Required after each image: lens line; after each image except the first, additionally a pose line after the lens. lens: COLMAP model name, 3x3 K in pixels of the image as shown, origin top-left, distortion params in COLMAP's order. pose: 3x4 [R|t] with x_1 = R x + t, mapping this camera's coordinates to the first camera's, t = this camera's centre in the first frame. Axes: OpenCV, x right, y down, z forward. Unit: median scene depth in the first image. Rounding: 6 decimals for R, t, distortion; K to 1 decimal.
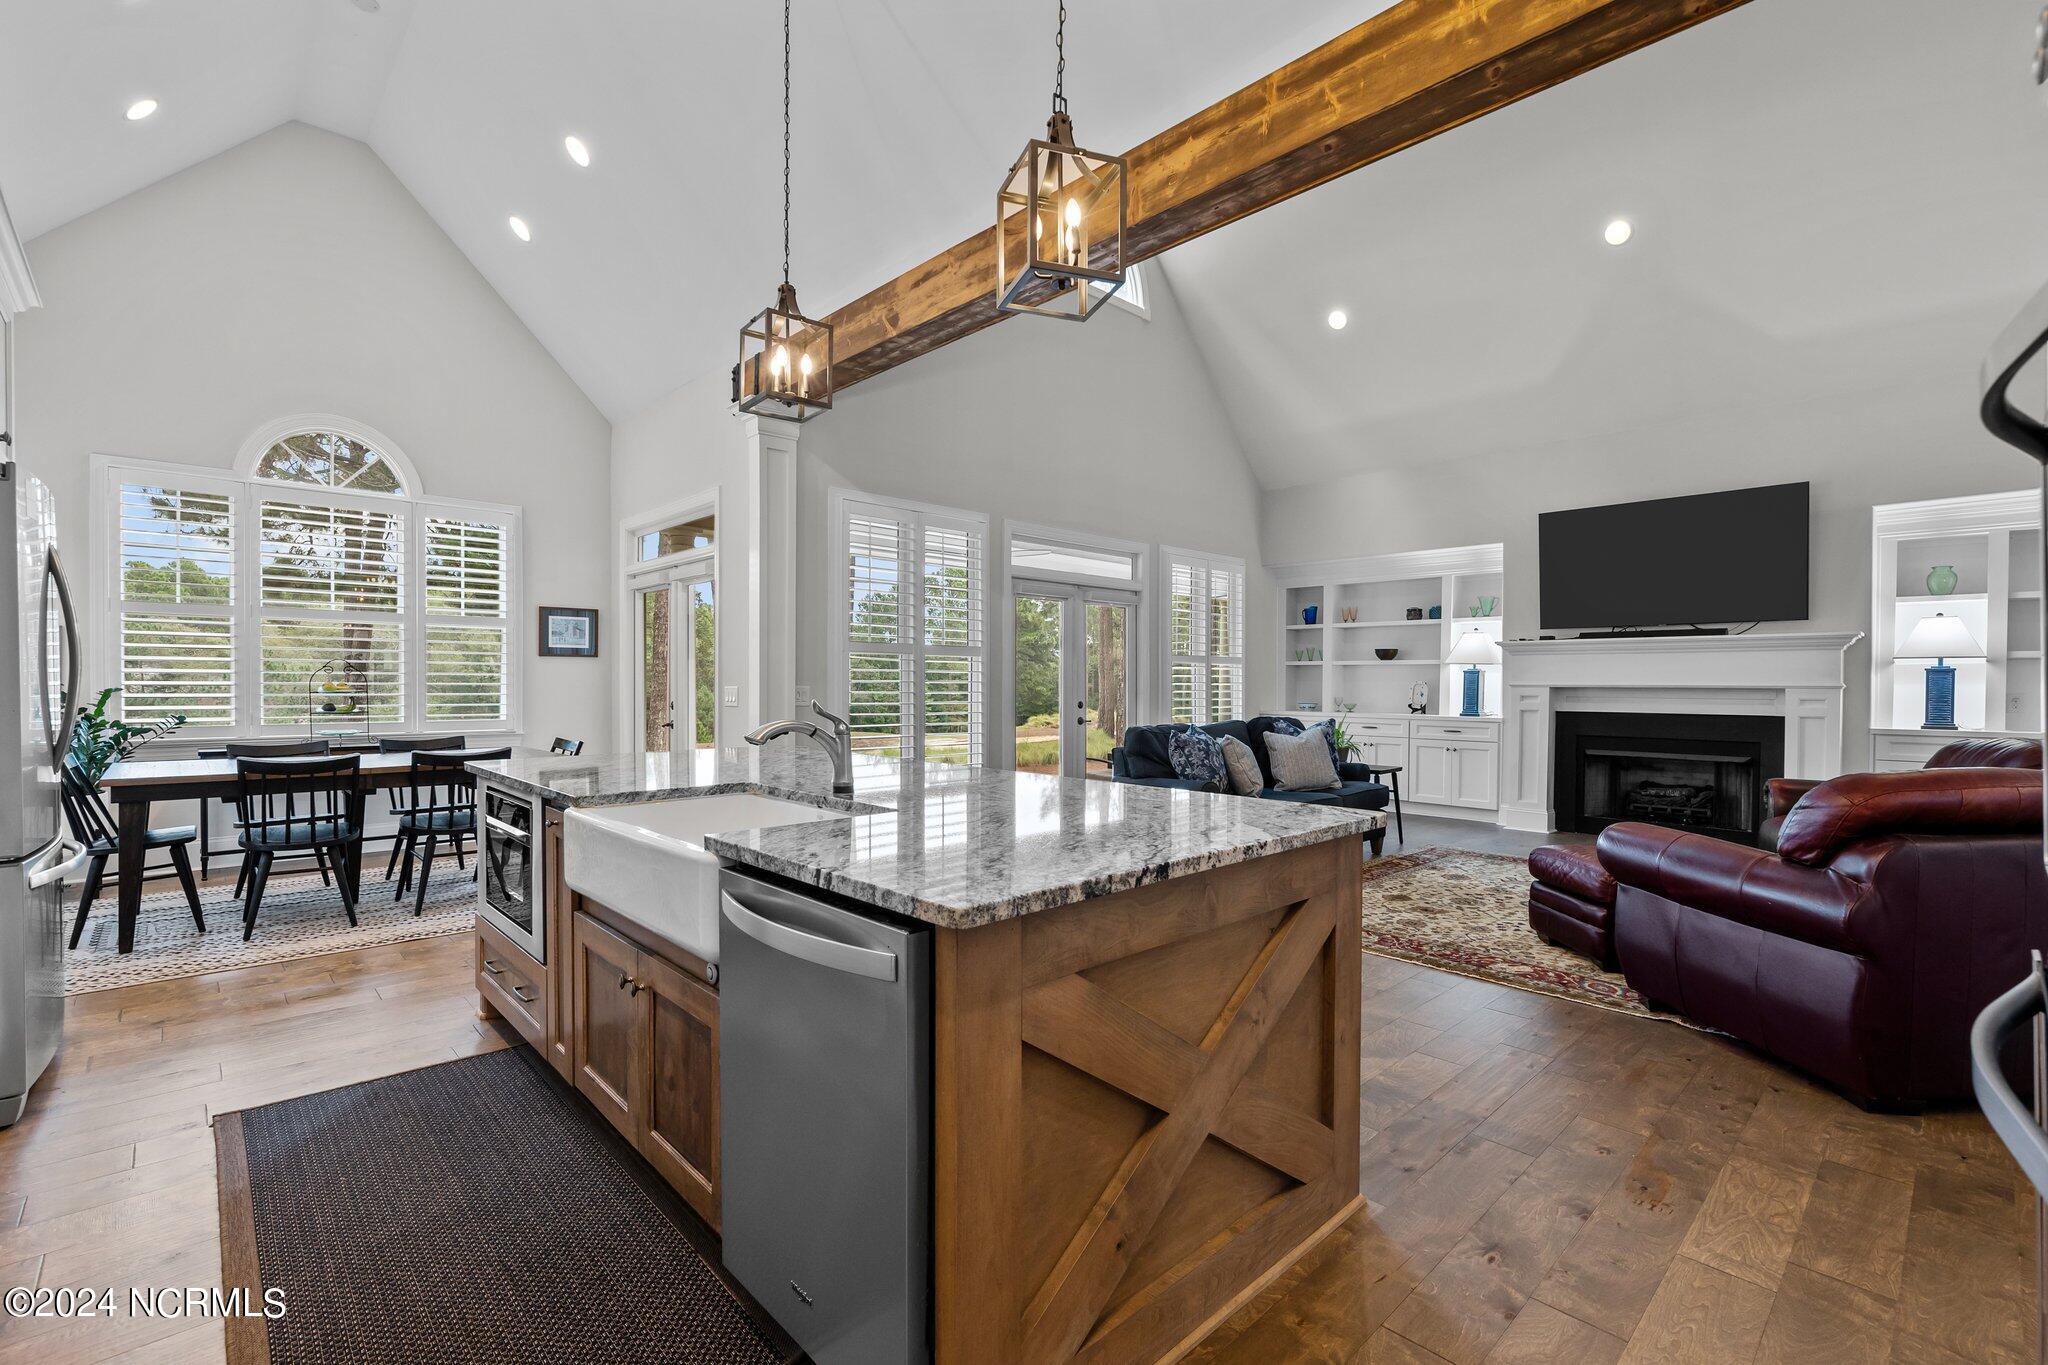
lens RADIAL K [[900.4, 0, 1008.0], [0, 900.4, 693.5], [0, 0, 1]] dist [0.000592, -0.000141]
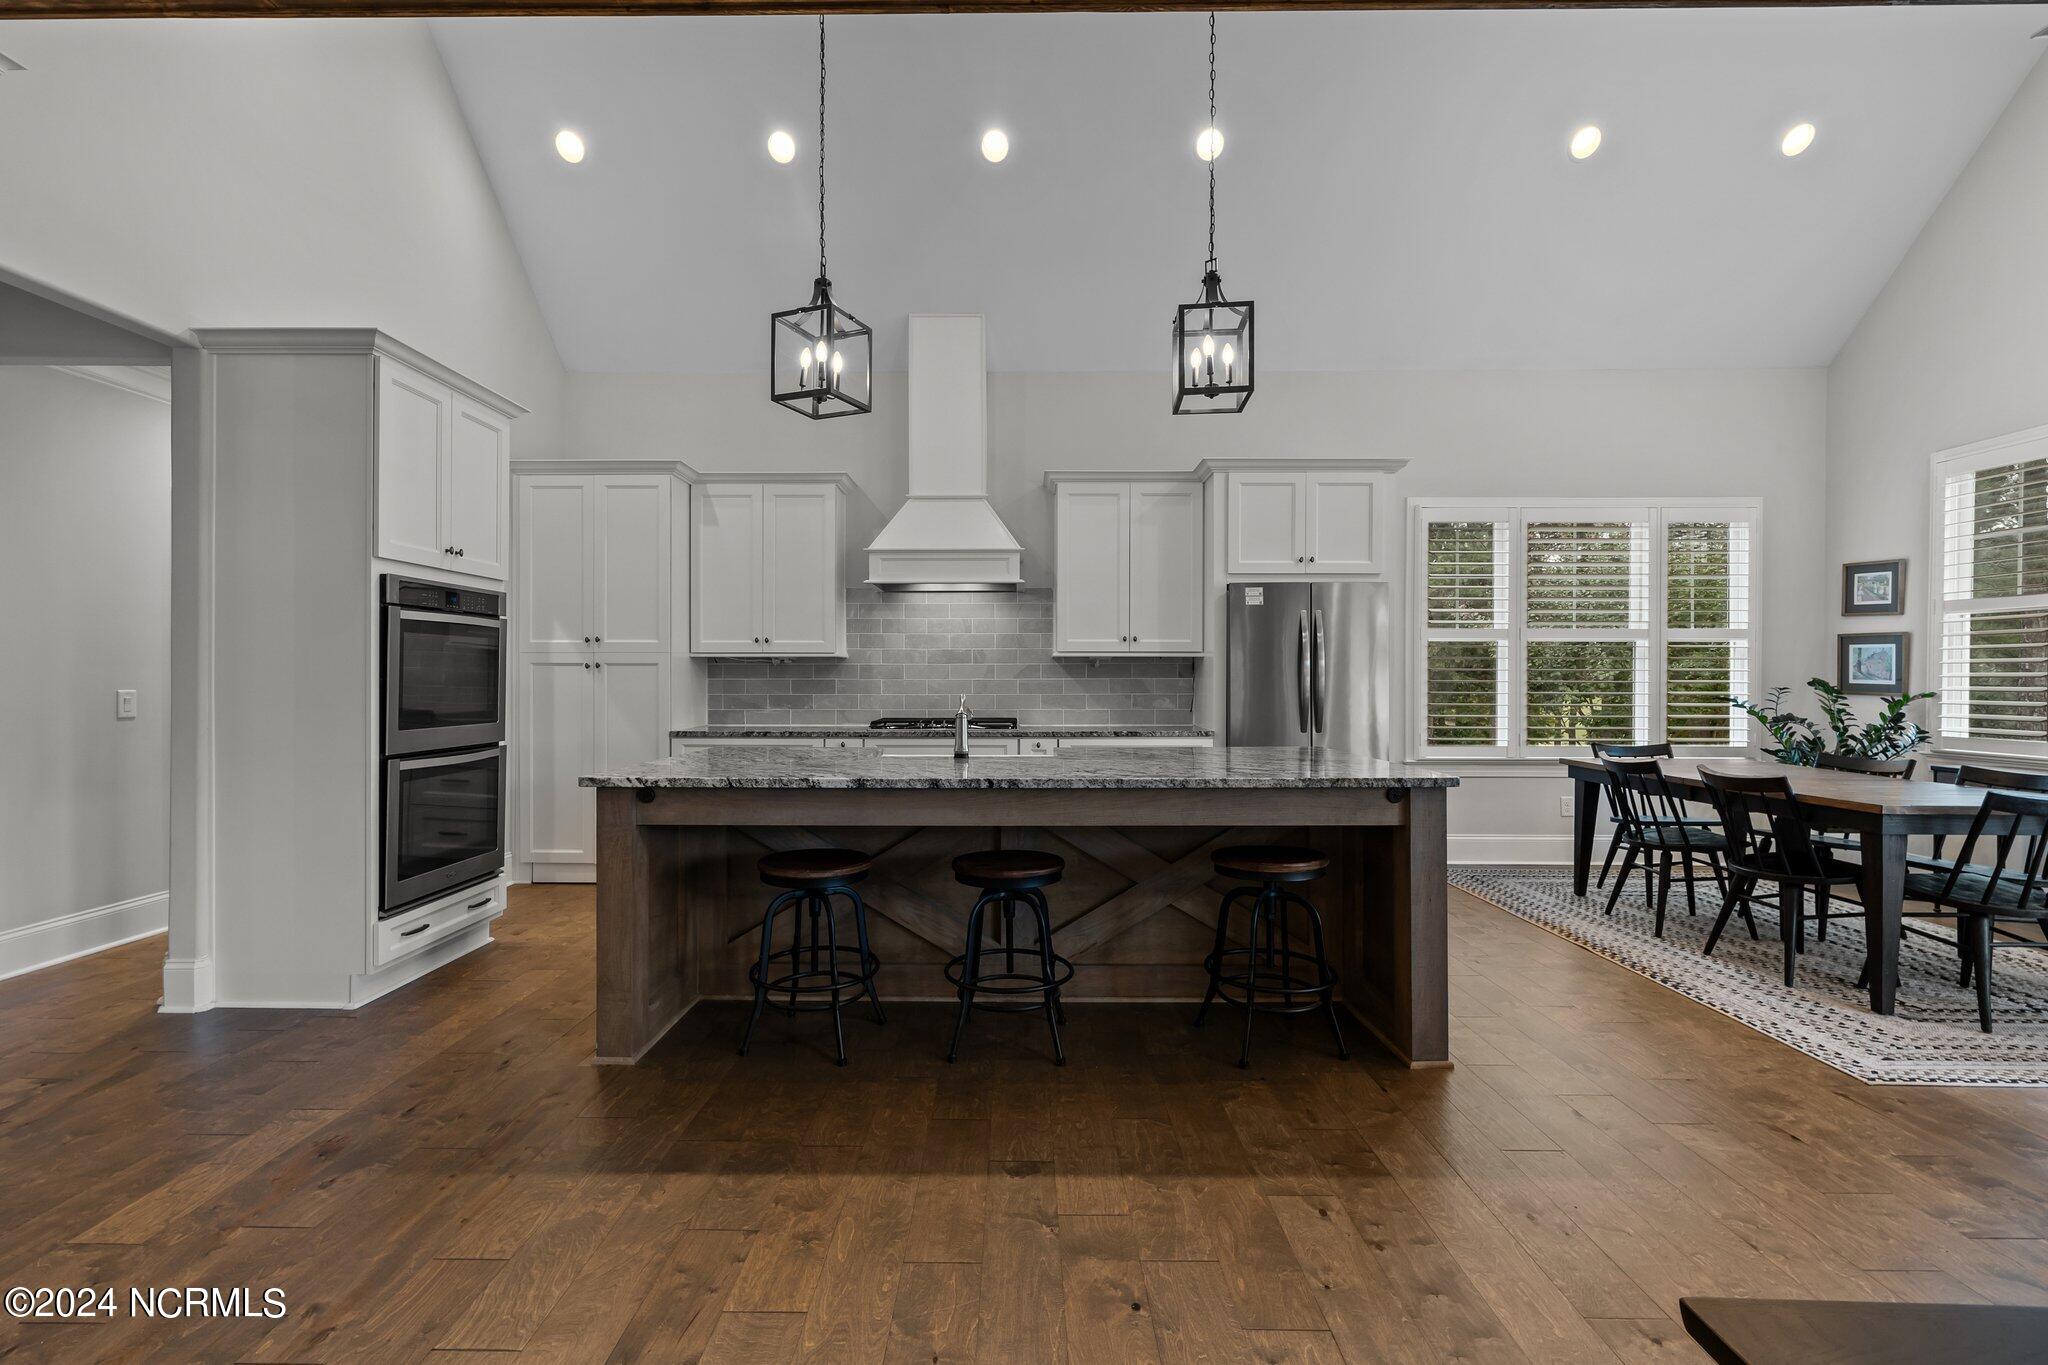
lens RADIAL K [[881.1, 0, 1004.7], [0, 881.1, 682.6], [0, 0, 1]] dist [-0.001007, 0.000847]
pose [[-0.686652, -0.002772, -0.726981, 0.303364], [-0.014585, 0.999844, 0.009964, -0.010194], [0.726840, 0.017444, -0.686586, 0.763369]]
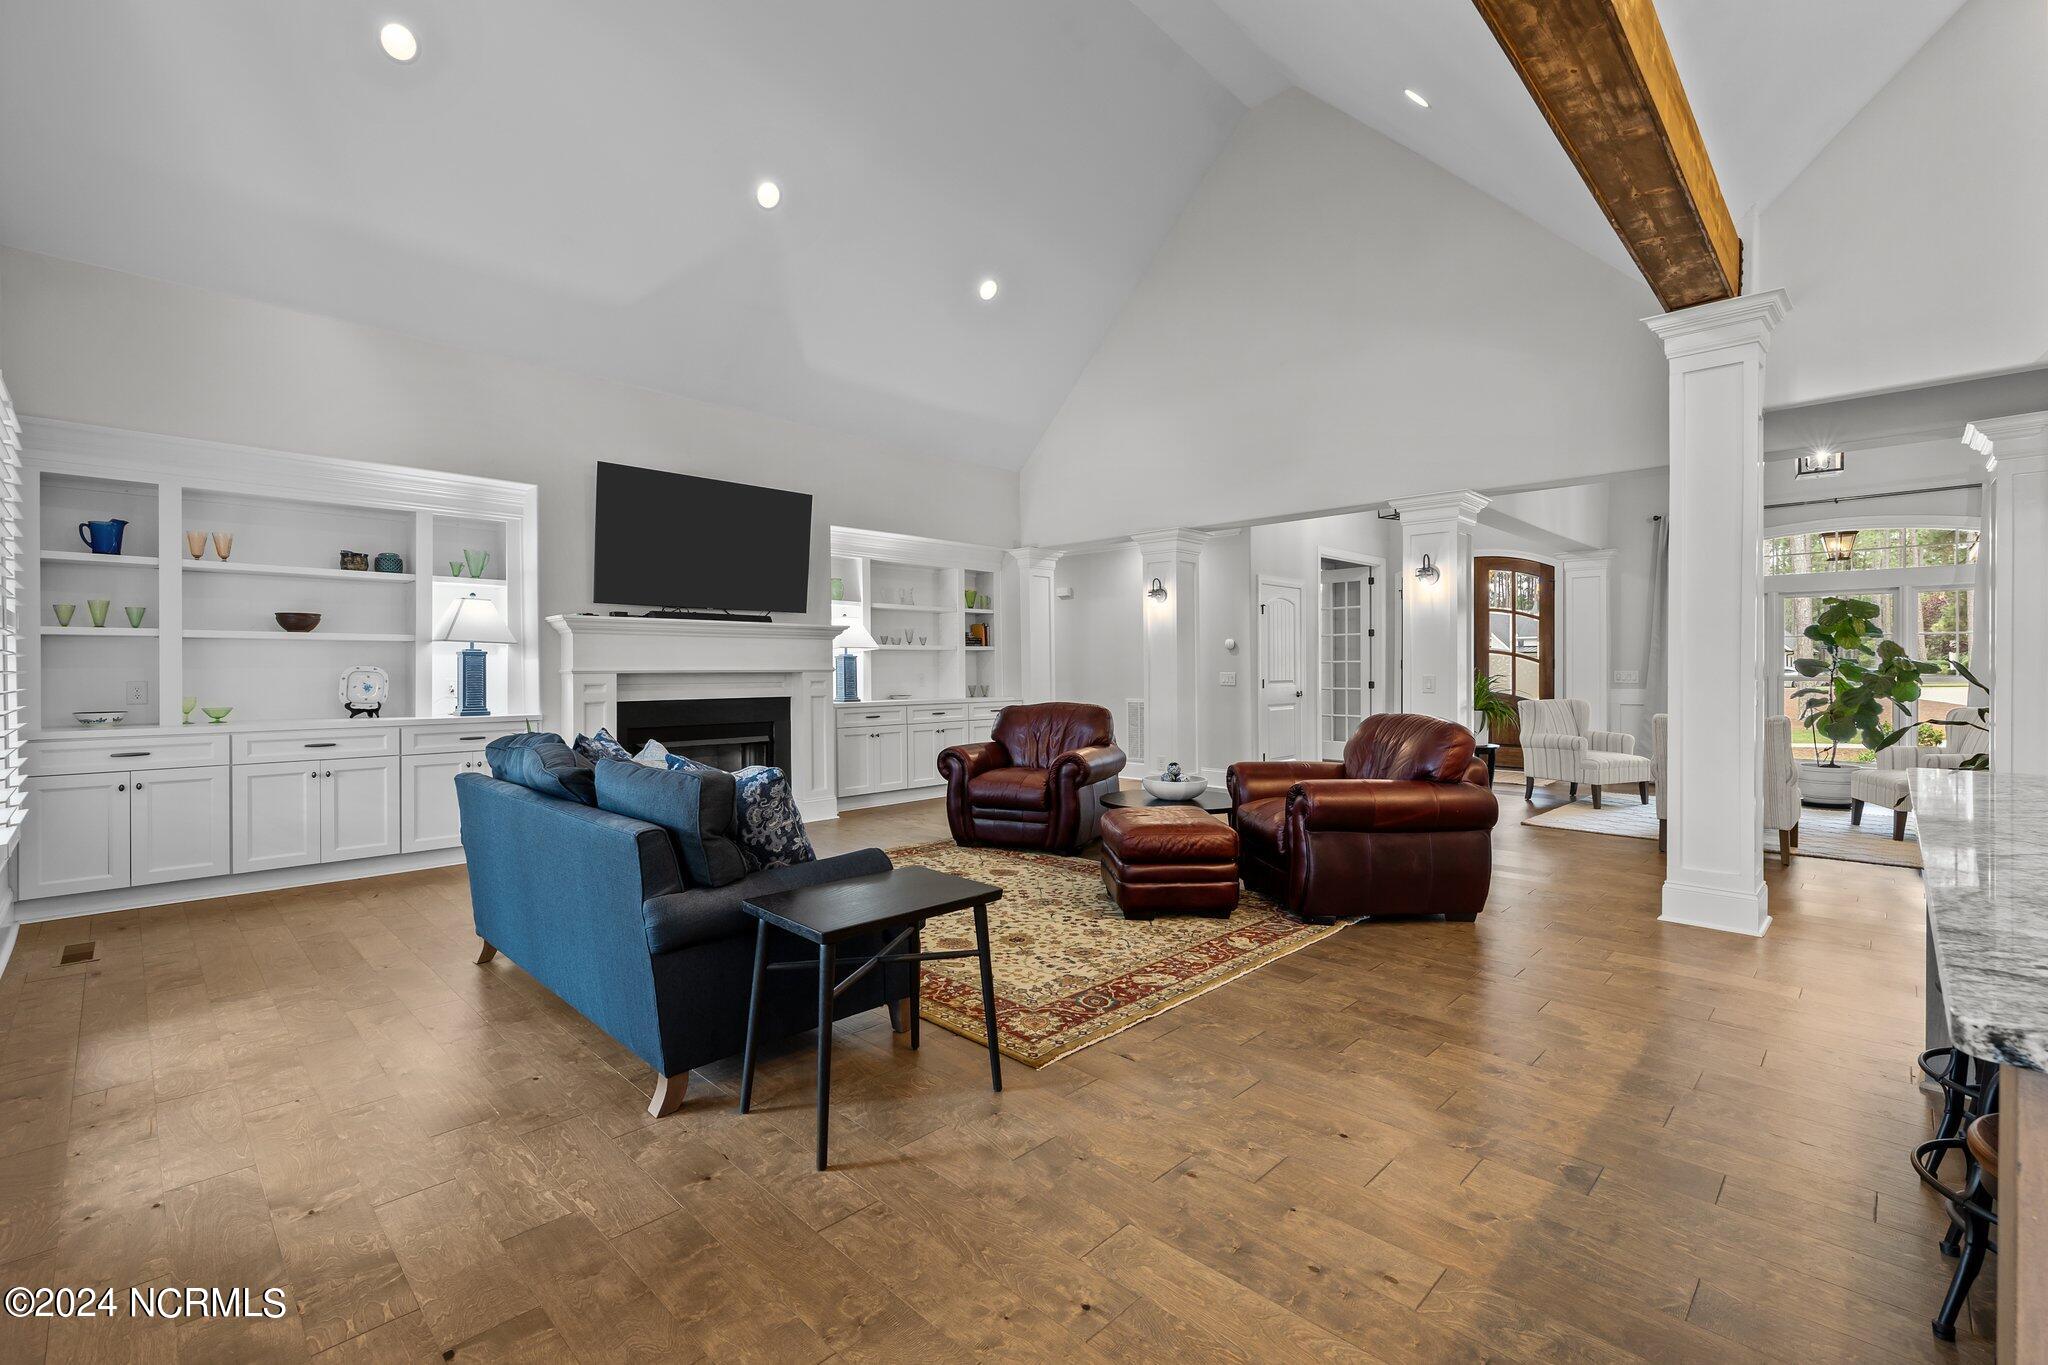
lens RADIAL K [[881.1, 0, 1004.7], [0, 881.1, 682.6], [0, 0, 1]] dist [-0.001007, 0.000847]
pose [[-0.040408, -0.021275, 0.998957, -0.256222], [0.014724, 0.999652, 0.021885, -0.012584], [-0.999075, 0.015593, -0.040081, 0.761339]]
